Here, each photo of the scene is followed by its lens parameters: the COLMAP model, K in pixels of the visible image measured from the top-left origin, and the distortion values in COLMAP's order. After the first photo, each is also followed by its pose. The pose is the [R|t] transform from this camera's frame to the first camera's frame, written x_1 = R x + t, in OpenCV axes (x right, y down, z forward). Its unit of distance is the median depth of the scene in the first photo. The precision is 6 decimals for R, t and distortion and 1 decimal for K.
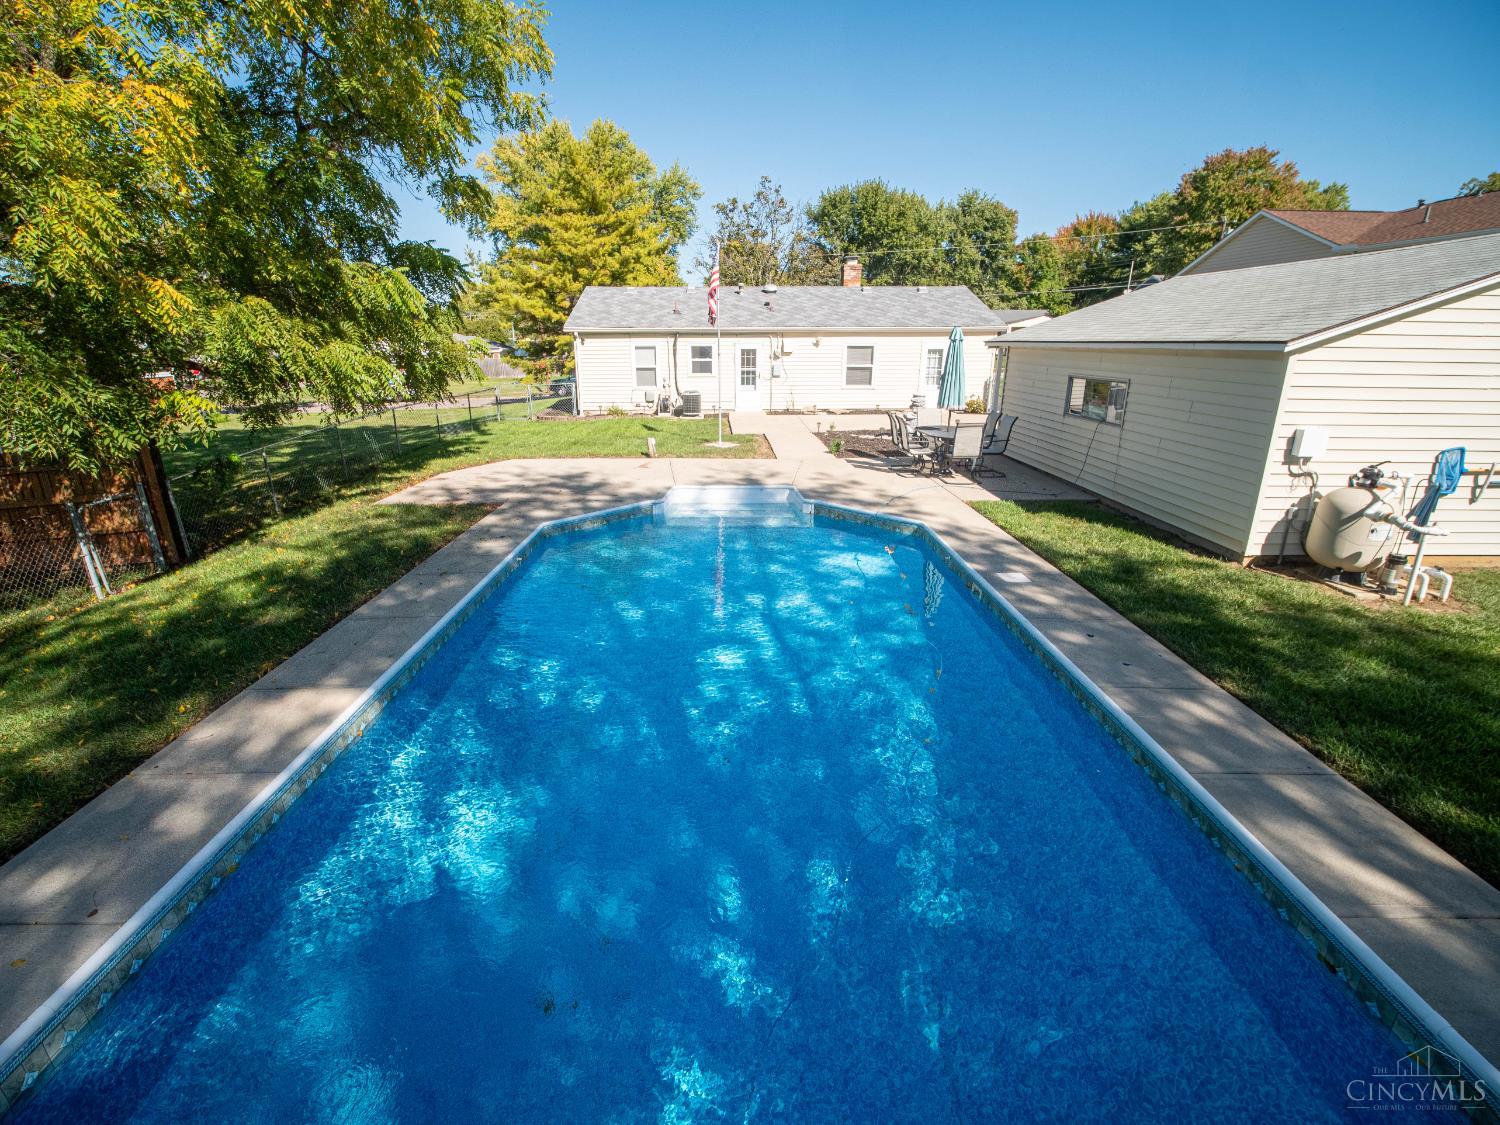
lens RADIAL K [[687.0, 0, 733.8], [0, 687.0, 571.3], [0, 0, 1]] dist [-0.018288, 0.000019]
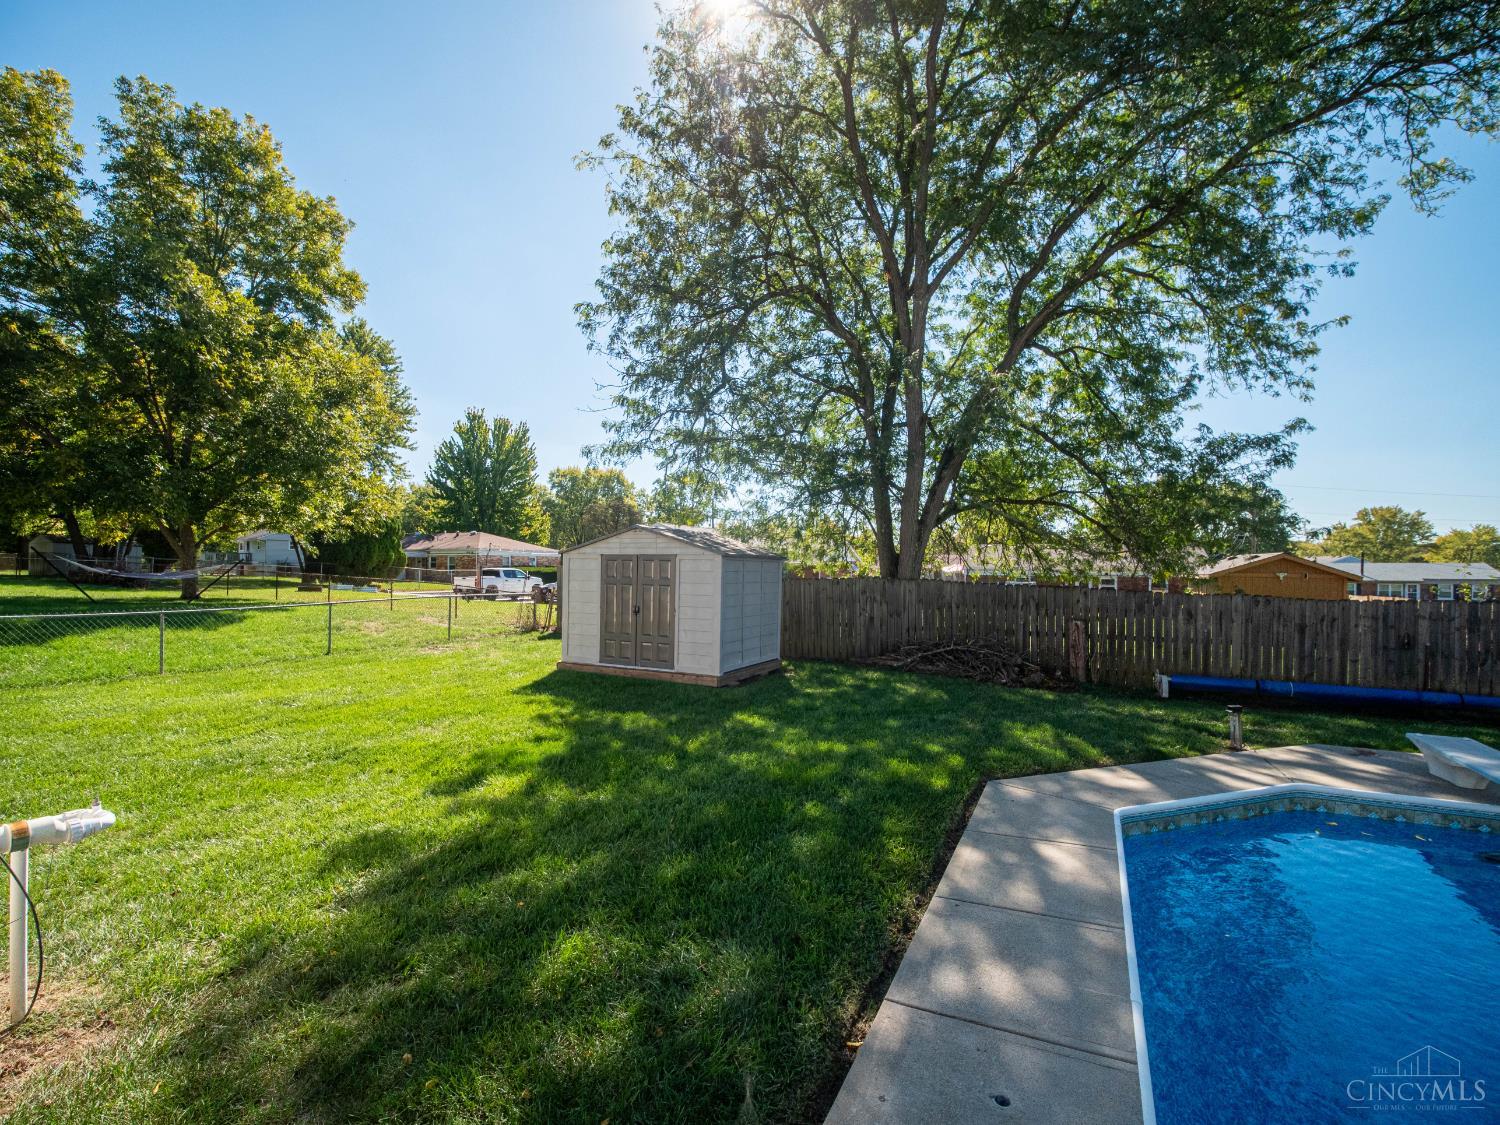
lens RADIAL K [[687.0, 0, 733.8], [0, 687.0, 571.3], [0, 0, 1]] dist [-0.018288, 0.000019]
pose [[-0.876637, -0.003160, 0.481142, 0.379075], [0.163608, 0.938436, 0.304255, -0.237733], [-0.452483, 0.345439, -0.822150, 0.947650]]
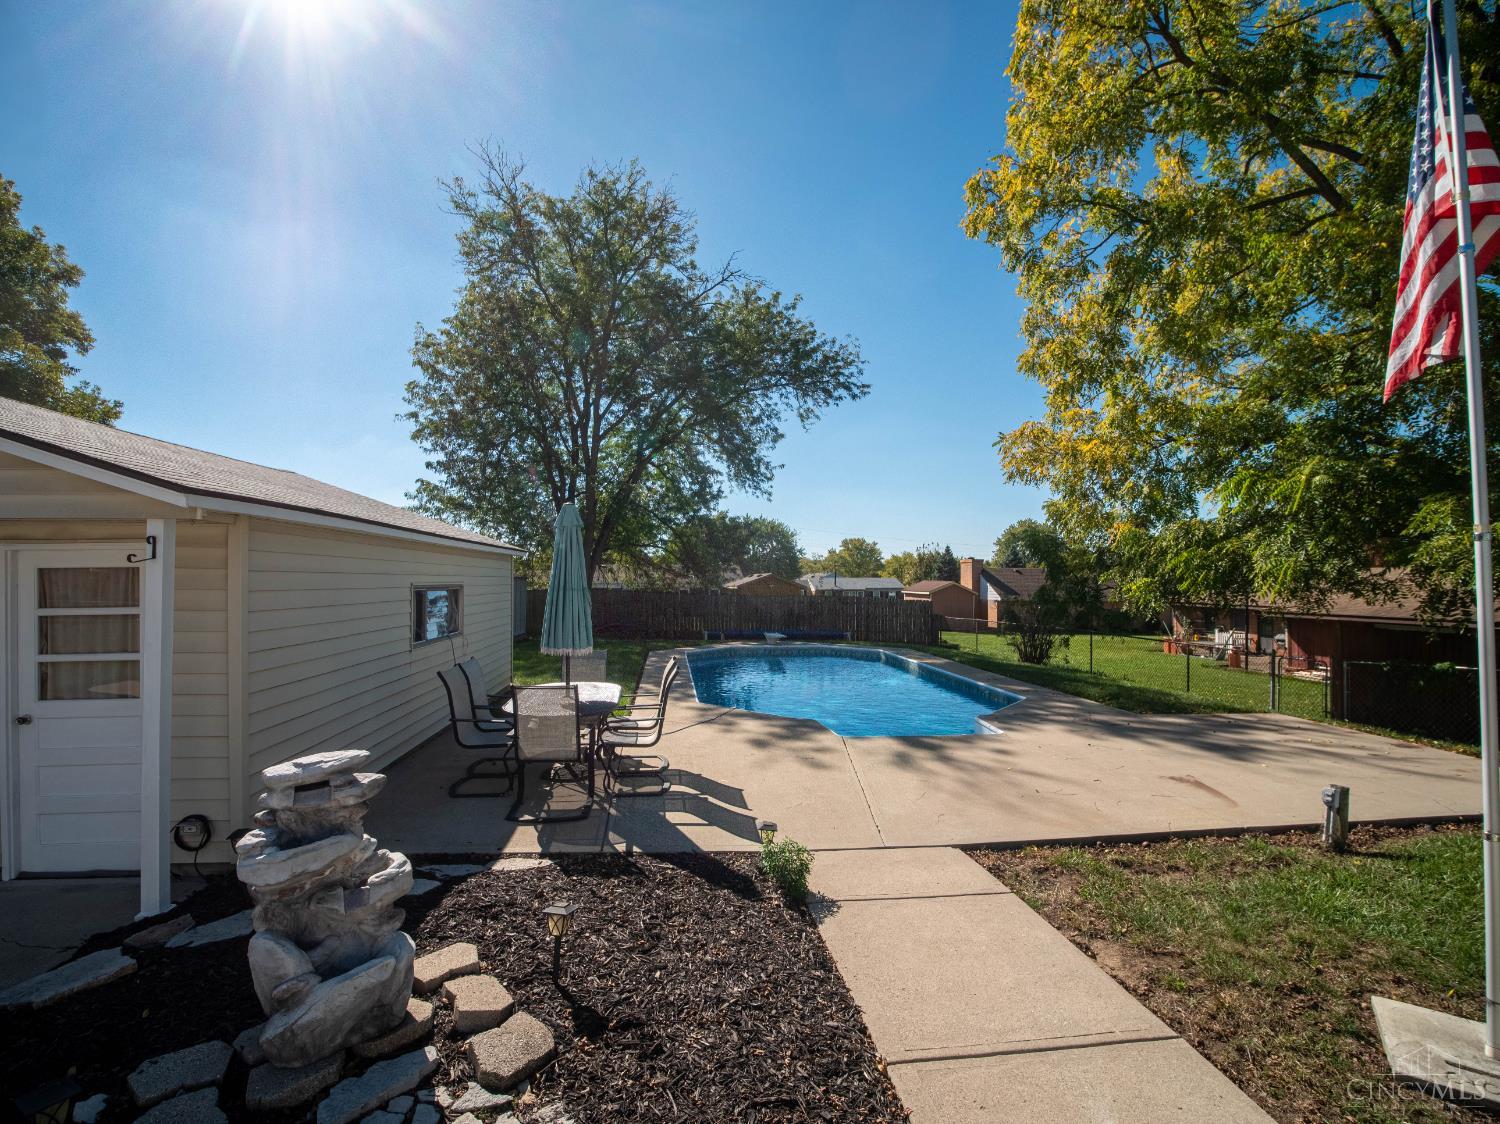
lens RADIAL K [[687.0, 0, 733.8], [0, 687.0, 570.8], [0, 0, 1]] dist [-0.018288, 0.000019]
pose [[-0.997376, 0.001251, -0.072385, 0.378517], [-0.022454, 0.945199, 0.325722, -0.801978], [0.068826, 0.326492, -0.942691, 2.479705]]
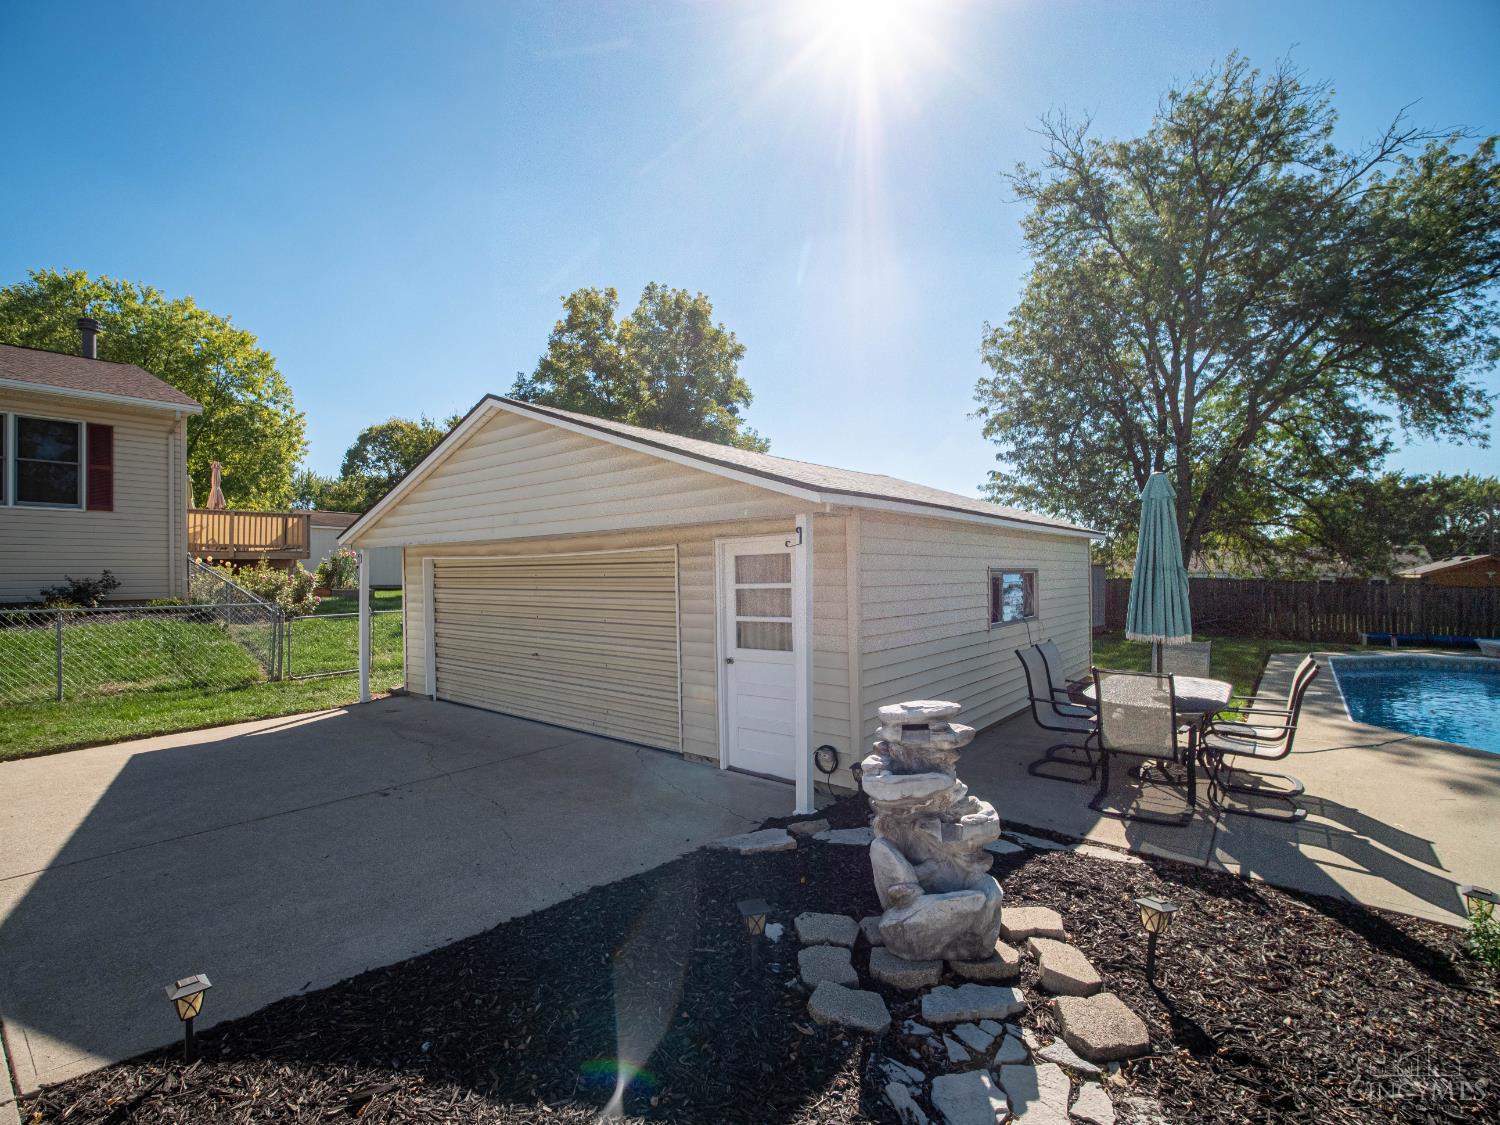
lens RADIAL K [[687.0, 0, 733.8], [0, 687.0, 571.3], [0, 0, 1]] dist [-0.018288, 0.000019]
pose [[-0.752867, 0.014100, 0.658021, 0.378825], [0.235341, 0.939440, 0.249132, -0.795114], [-0.614659, 0.342423, -0.710592, 2.499449]]
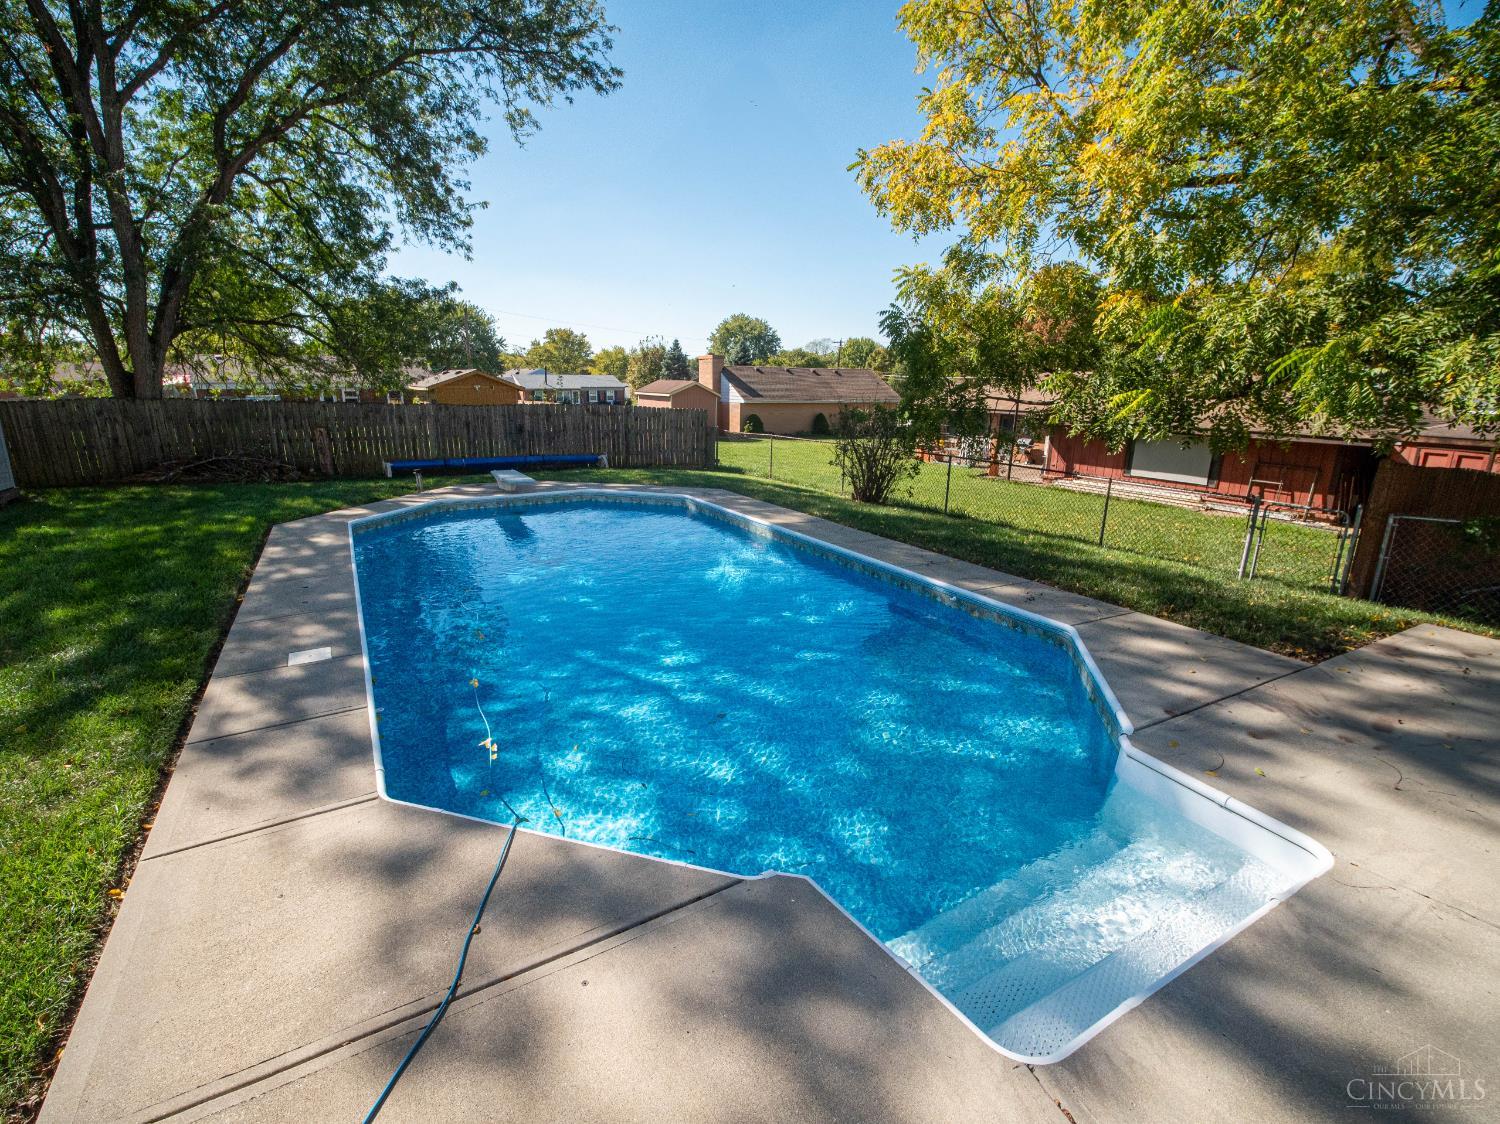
lens RADIAL K [[687.0, 0, 733.8], [0, 687.0, 570.8], [0, 0, 1]] dist [-0.018288, 0.000019]
pose [[-0.882823, 0.122081, -0.453564, 0.327455], [-0.165695, 0.822611, 0.543926, -0.496915], [0.439510, 0.555344, -0.705992, 1.585553]]
